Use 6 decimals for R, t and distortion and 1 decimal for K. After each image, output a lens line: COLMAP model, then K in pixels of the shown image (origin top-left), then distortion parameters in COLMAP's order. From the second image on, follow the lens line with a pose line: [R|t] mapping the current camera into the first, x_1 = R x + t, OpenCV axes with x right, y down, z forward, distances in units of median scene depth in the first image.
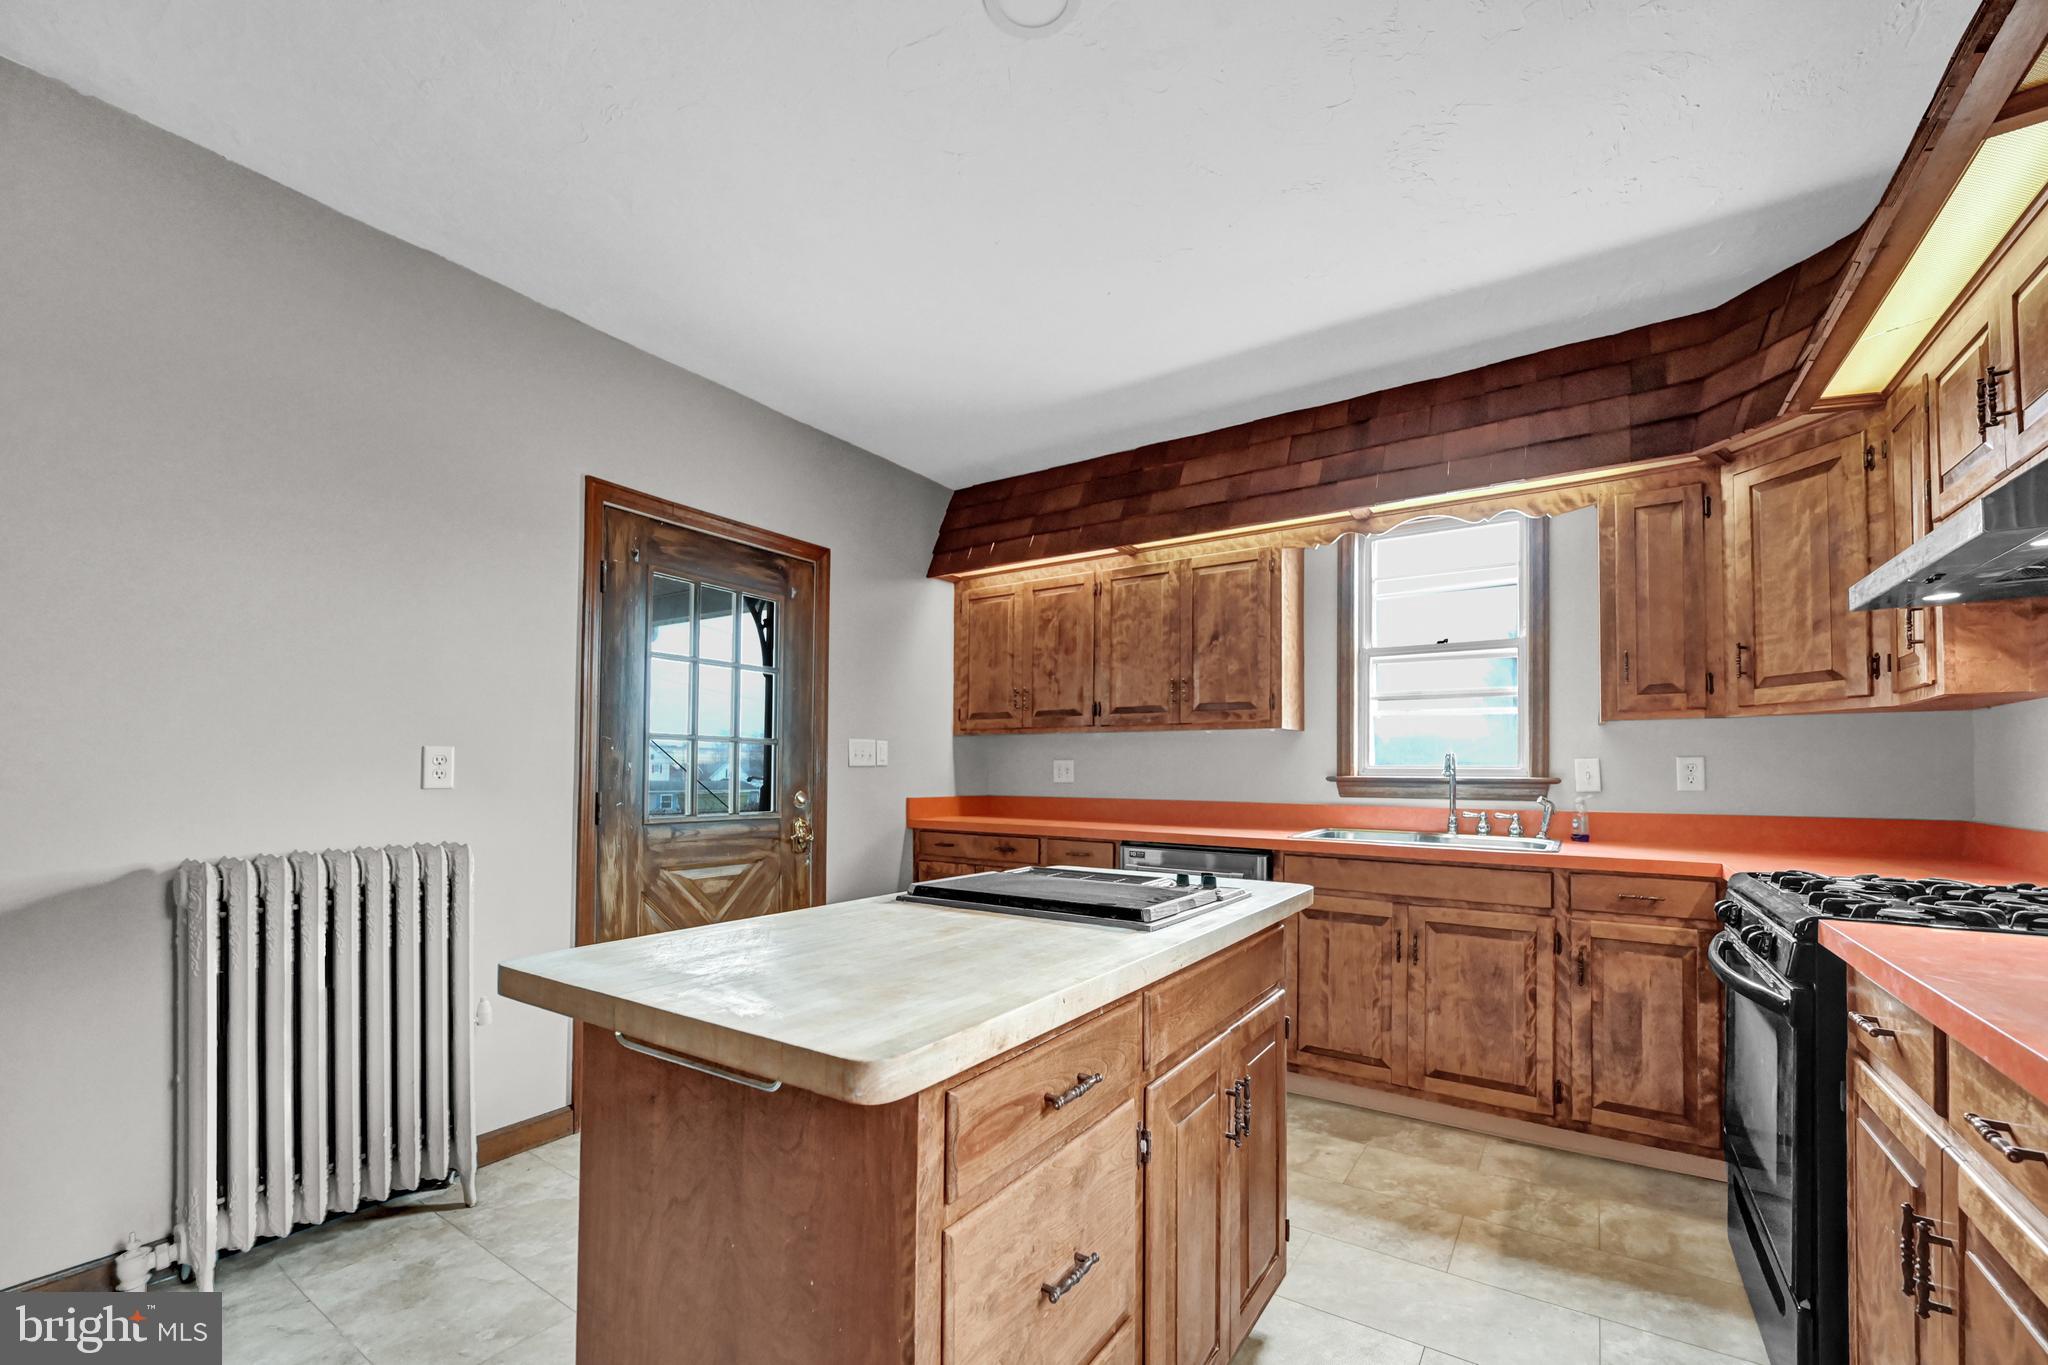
lens RADIAL K [[839.3, 0, 1011.1], [0, 839.3, 758.0], [0, 0, 1]] dist [-0.001418, -0.000196]
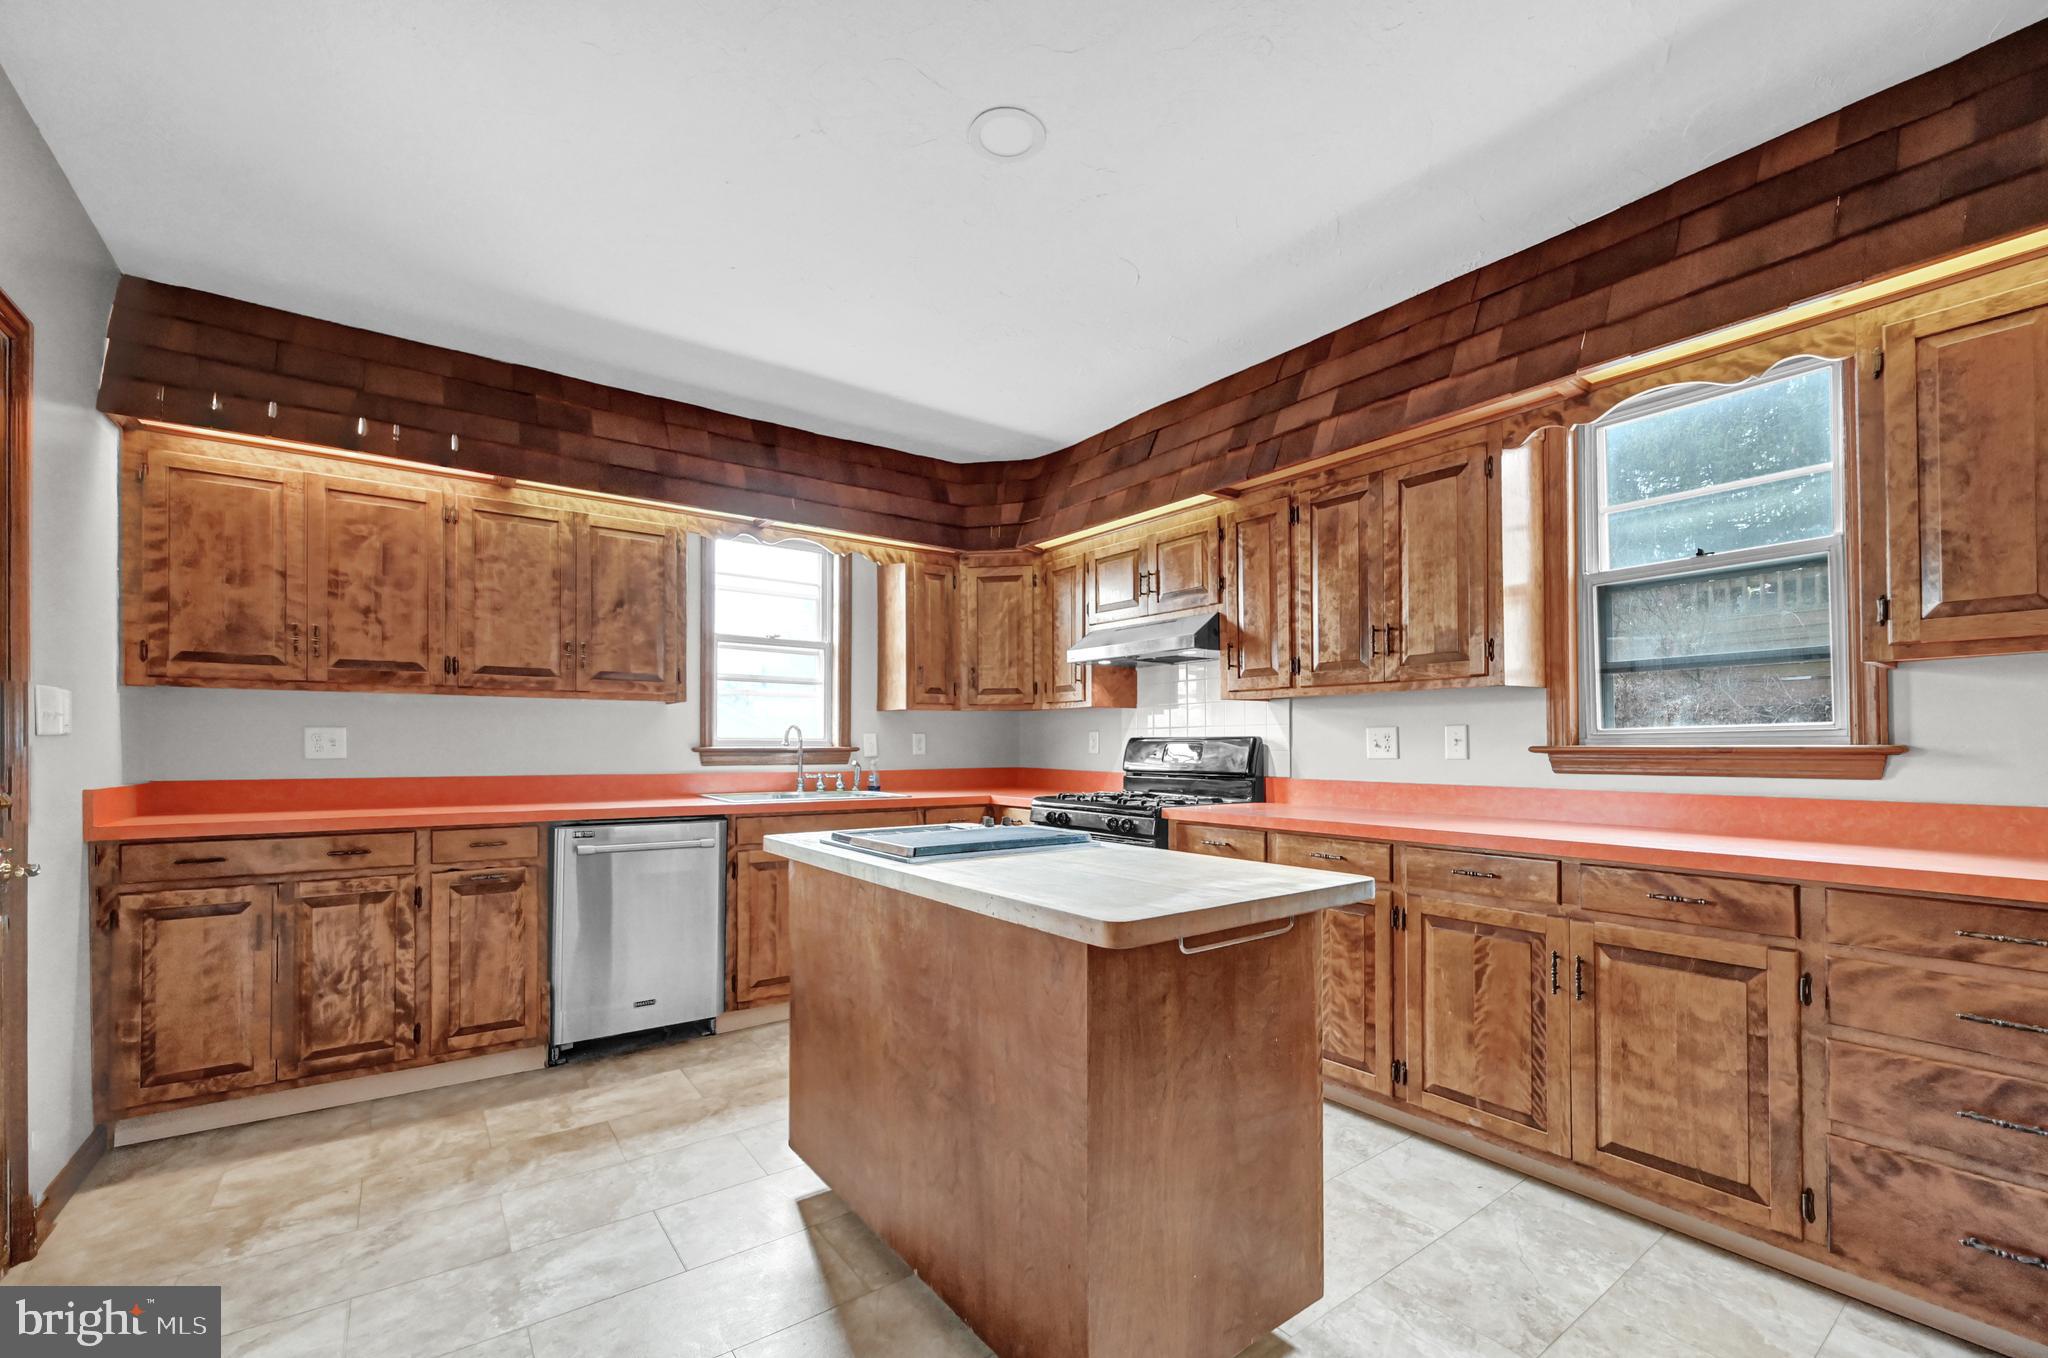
lens RADIAL K [[848.2, 0, 1013.3], [0, 848.2, 745.6], [0, 0, 1]] dist [-0.002824, -0.000365]
pose [[0.336200, -0.003767, 0.941783, -0.520029], [-0.014024, 0.999861, 0.009005, 0.003810], [-0.941686, -0.016235, 0.336100, 0.238643]]
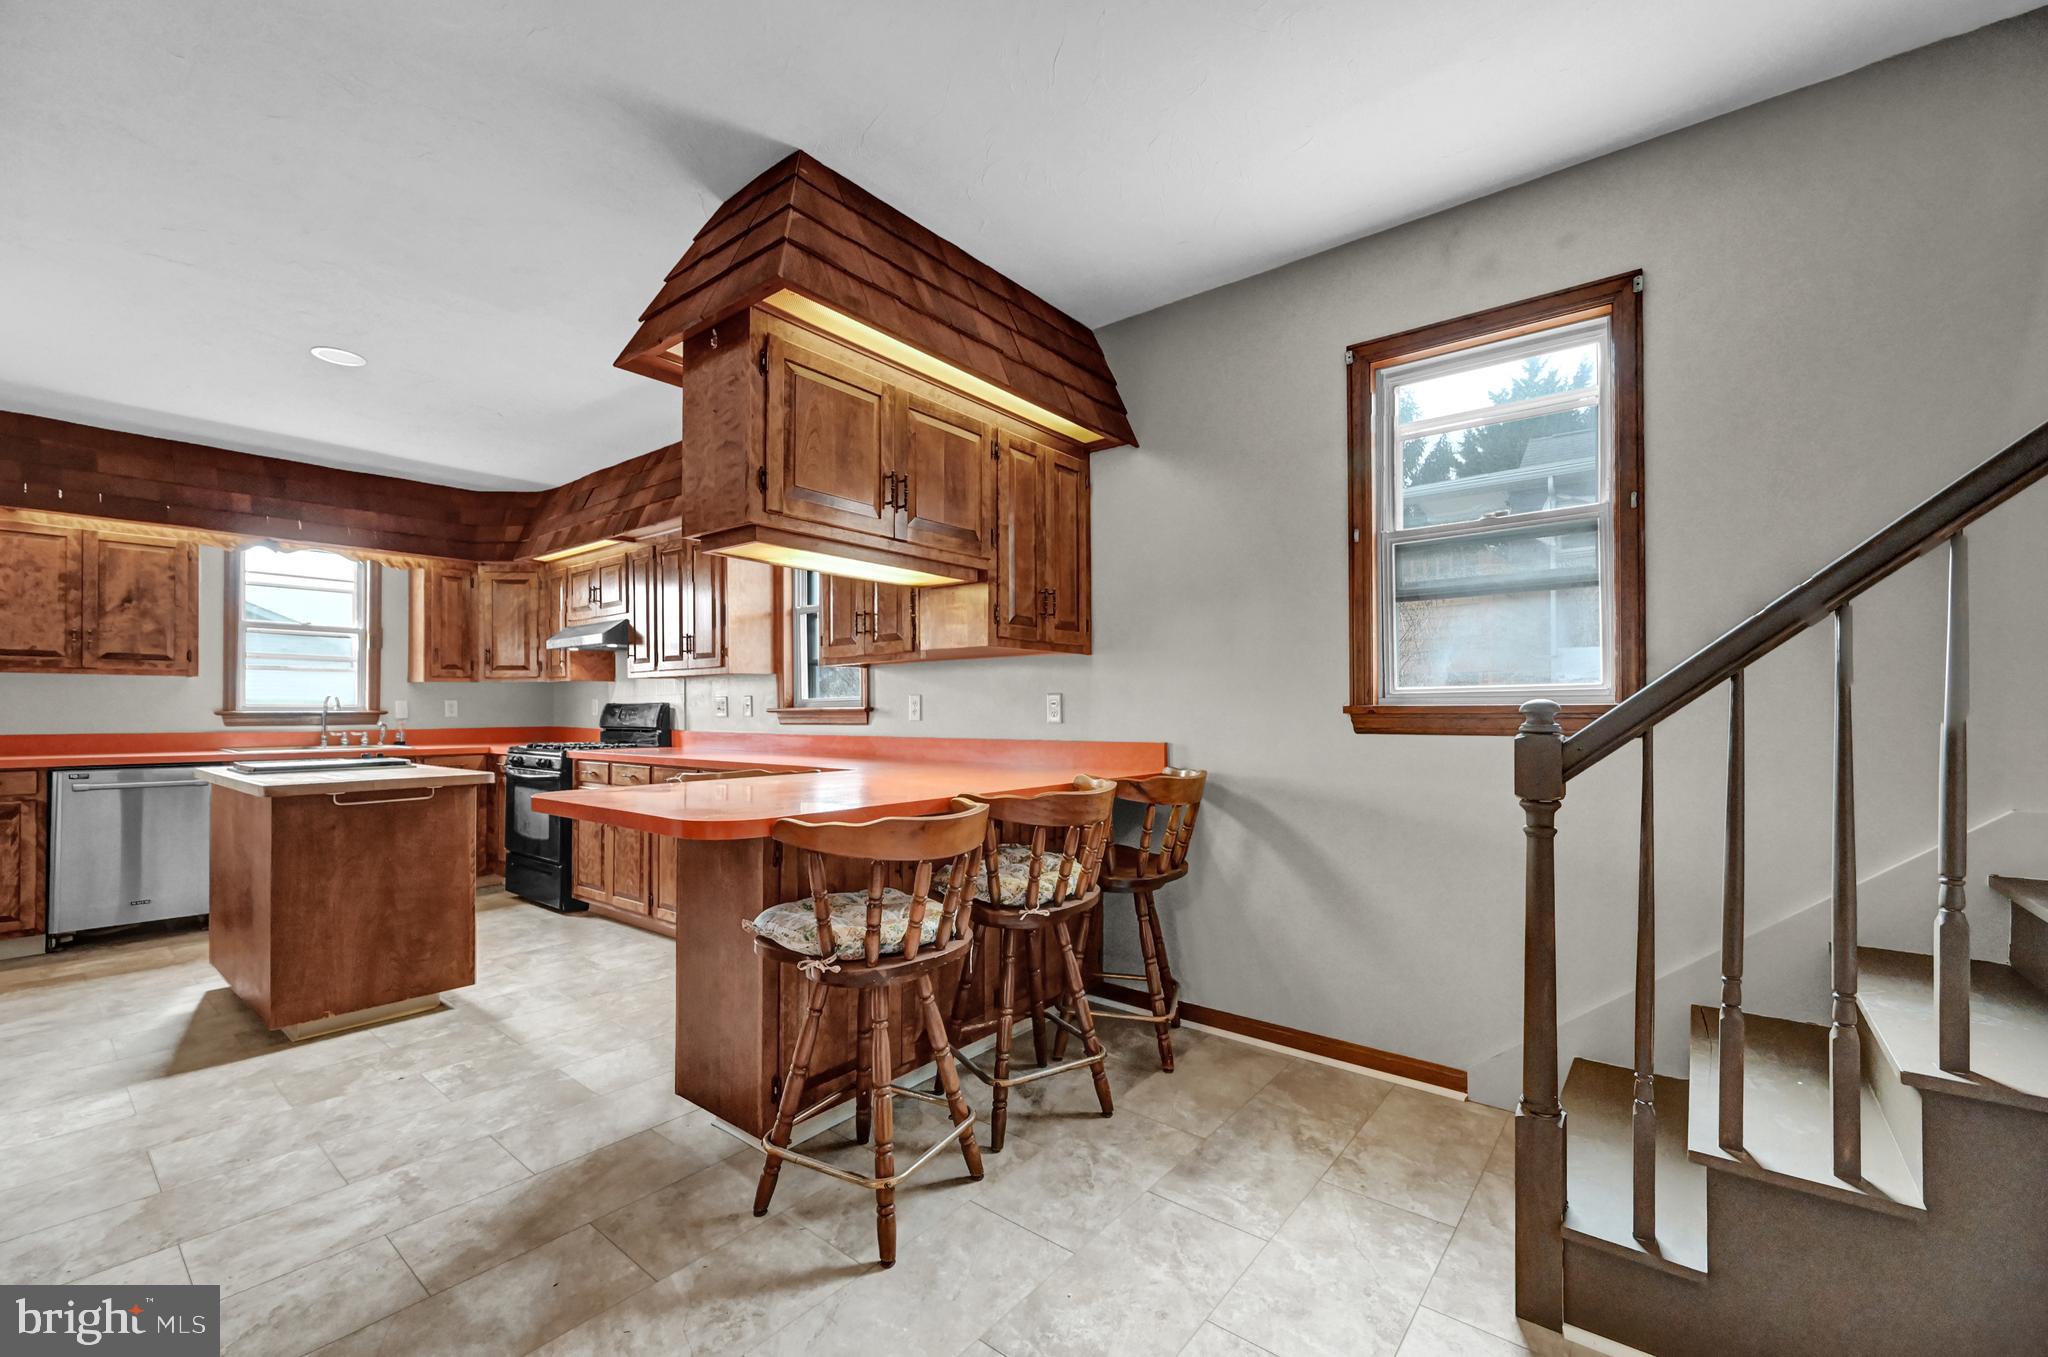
lens RADIAL K [[861.3, 0, 1019.5], [0, 861.3, 705.6], [0, 0, 1]] dist [0.000239, 0.000442]
pose [[0.092954, 0.000172, 0.995670, -0.903051], [-0.012409, 0.999923, 0.000986, -0.005325], [-0.995593, -0.012447, 0.092949, -0.439685]]
